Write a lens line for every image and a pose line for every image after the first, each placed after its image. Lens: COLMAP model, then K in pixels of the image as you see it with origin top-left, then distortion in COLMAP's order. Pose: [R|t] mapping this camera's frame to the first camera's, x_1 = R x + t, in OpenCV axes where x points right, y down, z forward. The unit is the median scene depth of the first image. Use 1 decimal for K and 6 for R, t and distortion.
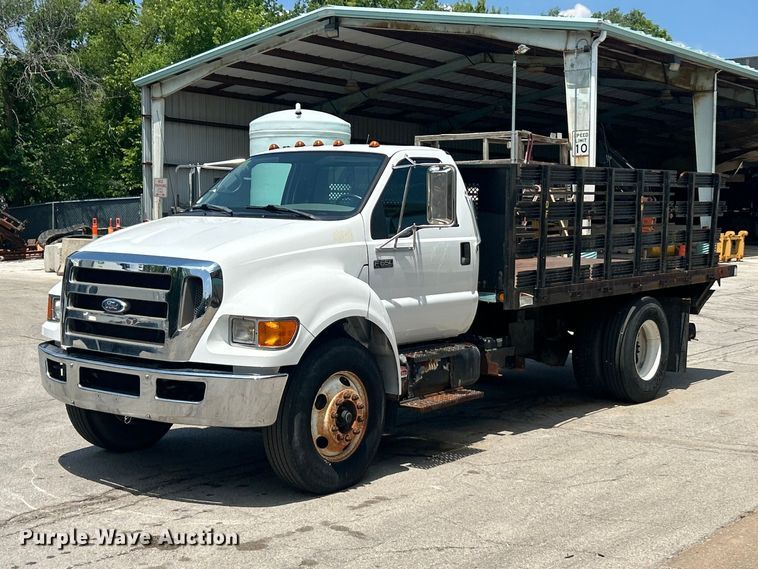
lens RADIAL K [[1145.9, 0, 369.8], [0, 1145.9, 255.4], [0, 0, 1]] dist [0.065014, -0.107241]
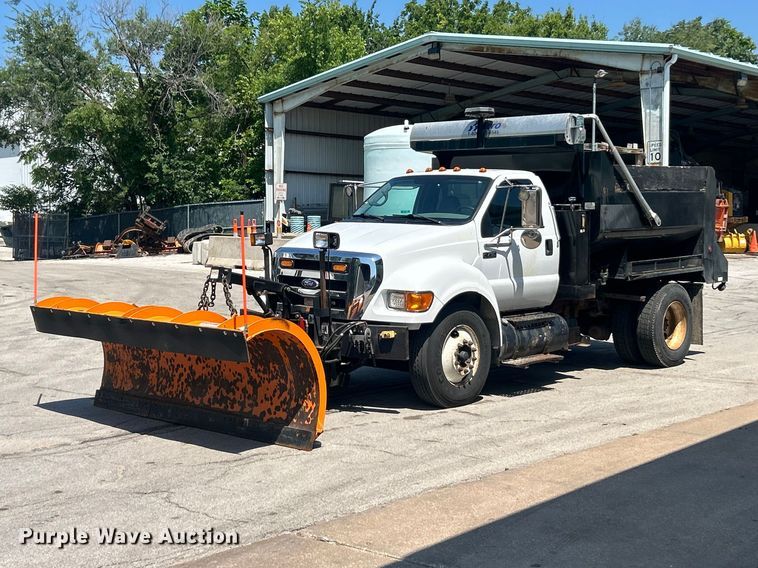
lens RADIAL K [[1145.9, 0, 369.8], [0, 1145.9, 254.9], [0, 0, 1]] dist [0.065014, -0.107241]
pose [[0.997002, -0.000177, -0.077375, -0.008917], [0.000357, 0.999997, 0.002306, 0.001240], [0.077375, -0.002327, 0.996999, -0.143840]]
